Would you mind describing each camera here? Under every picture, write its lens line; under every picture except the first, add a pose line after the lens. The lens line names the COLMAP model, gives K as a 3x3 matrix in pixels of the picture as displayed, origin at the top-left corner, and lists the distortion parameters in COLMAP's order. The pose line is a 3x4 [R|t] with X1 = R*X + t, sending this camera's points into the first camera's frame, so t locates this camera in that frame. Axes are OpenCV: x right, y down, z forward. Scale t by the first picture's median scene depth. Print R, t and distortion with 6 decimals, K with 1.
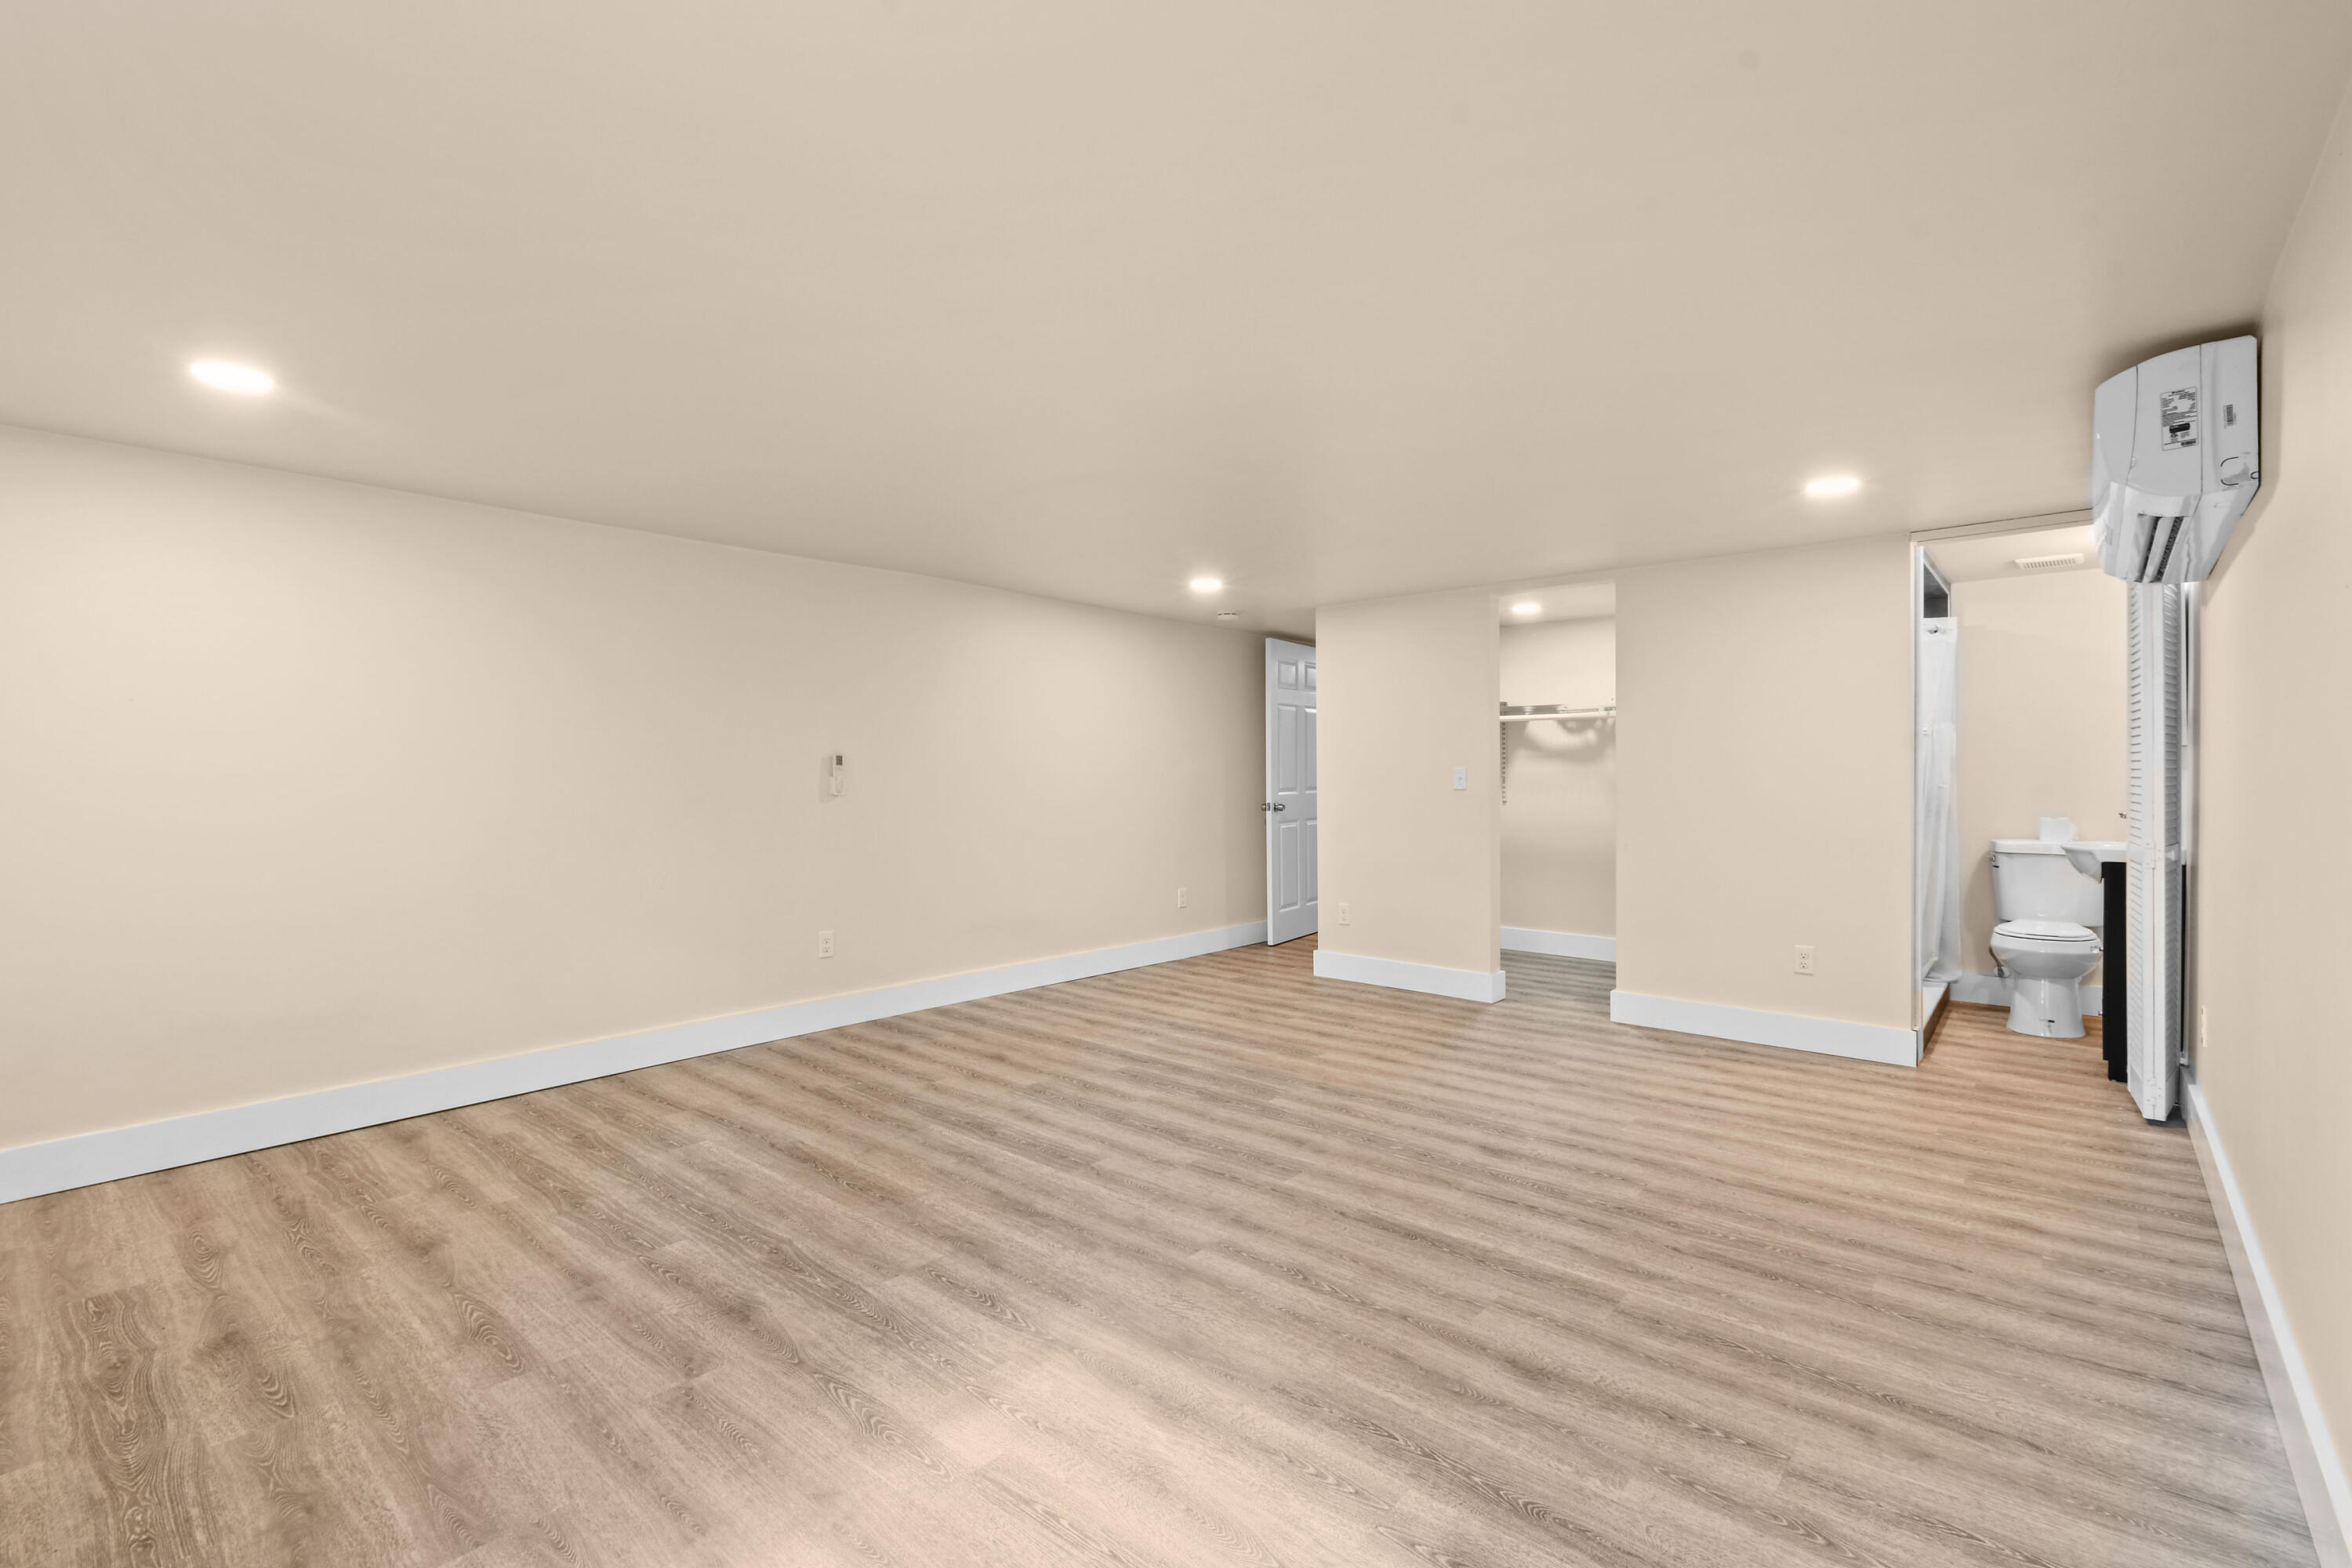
lens RADIAL K [[1038.6, 0, 1195.1], [0, 1038.6, 779.9], [0, 0, 1]] dist [0.013028, -0.001549]
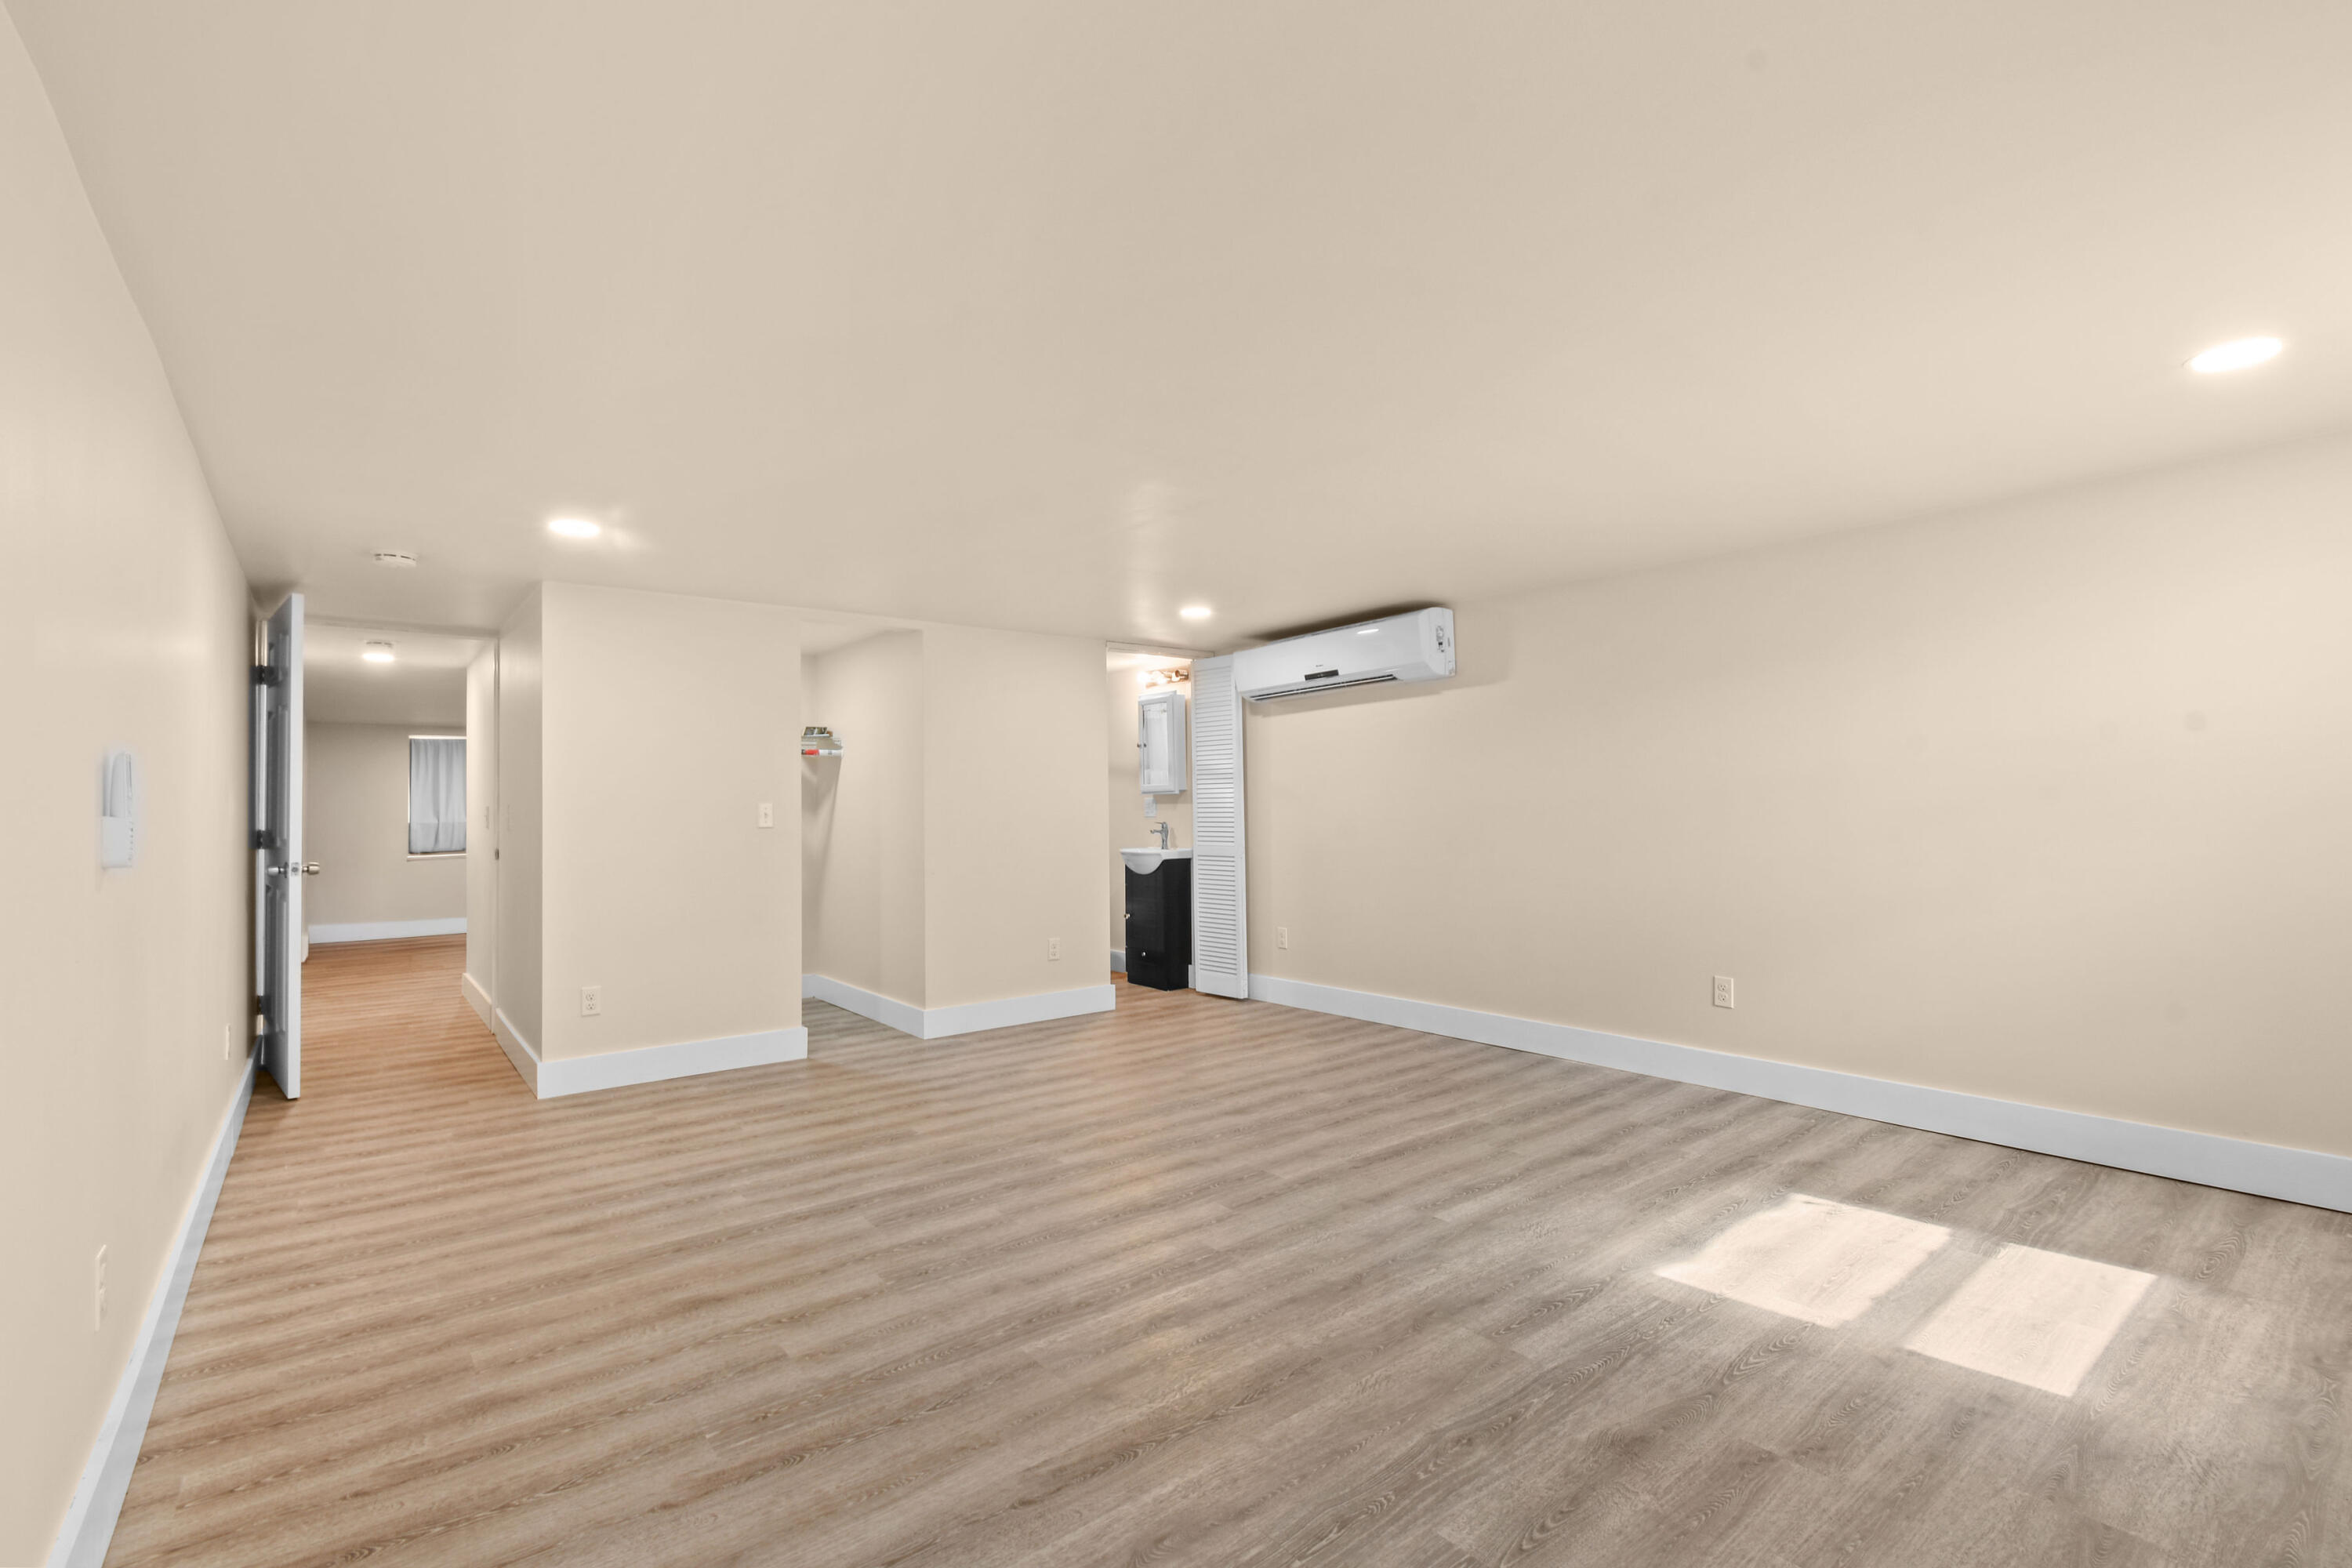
lens RADIAL K [[1038.6, 0, 1190.1], [0, 1038.6, 791.7], [0, 0, 1]] dist [0.013028, -0.001549]
pose [[0.180816, 0.017017, 0.983370, -0.979264], [0.013485, 0.999713, -0.019780, 0.007028], [-0.983424, 0.016837, 0.180535, 0.881319]]
